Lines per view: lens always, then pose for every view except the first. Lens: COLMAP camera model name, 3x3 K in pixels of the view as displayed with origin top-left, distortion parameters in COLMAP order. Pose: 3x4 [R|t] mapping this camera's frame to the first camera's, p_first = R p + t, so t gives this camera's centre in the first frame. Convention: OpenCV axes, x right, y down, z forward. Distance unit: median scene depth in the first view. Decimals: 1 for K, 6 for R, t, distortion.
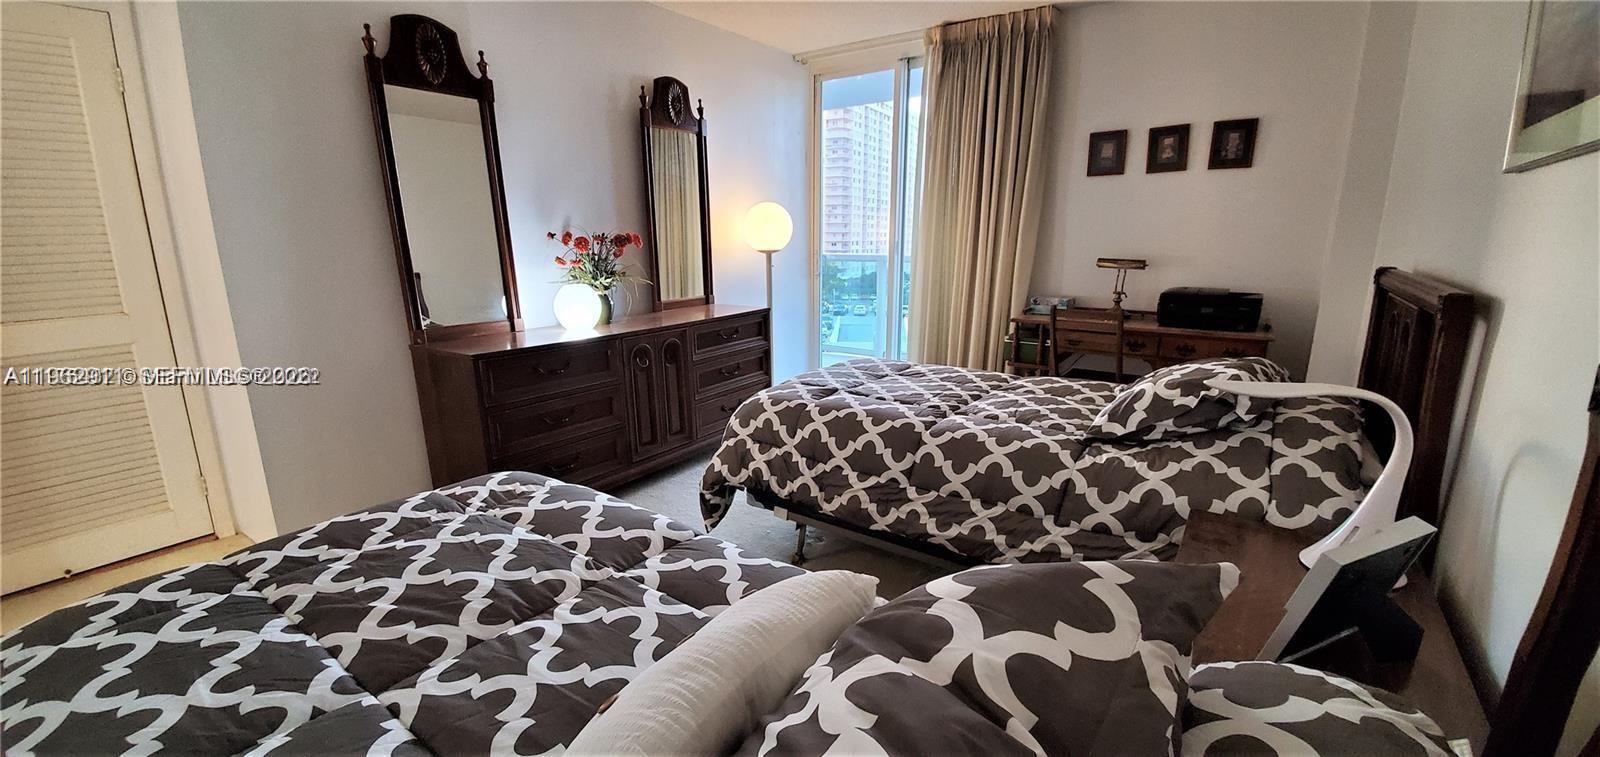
lens RADIAL K [[619.6, 0, 787.4], [0, 619.6, 382.8], [0, 0, 1]] dist [-0.026137, -0.000317]
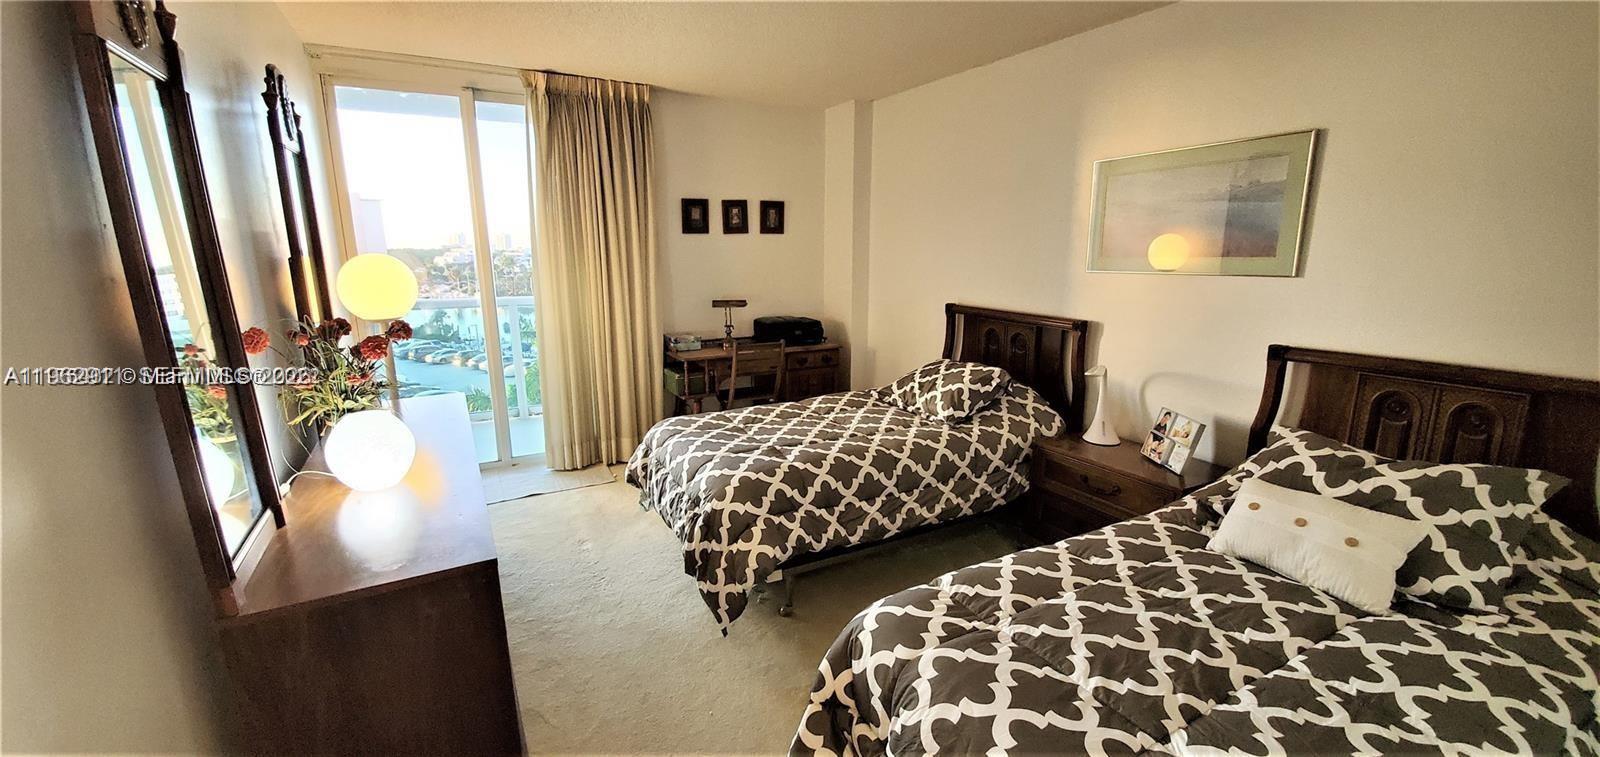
lens RADIAL K [[619.6, 0, 787.4], [0, 619.6, 382.8], [0, 0, 1]] dist [-0.026137, -0.000317]
pose [[0.438911, -0.182518, 0.879798, -0.605063], [0.202536, 0.974049, 0.101030, -0.145307], [-0.875406, 0.133847, 0.464488, 0.326123]]
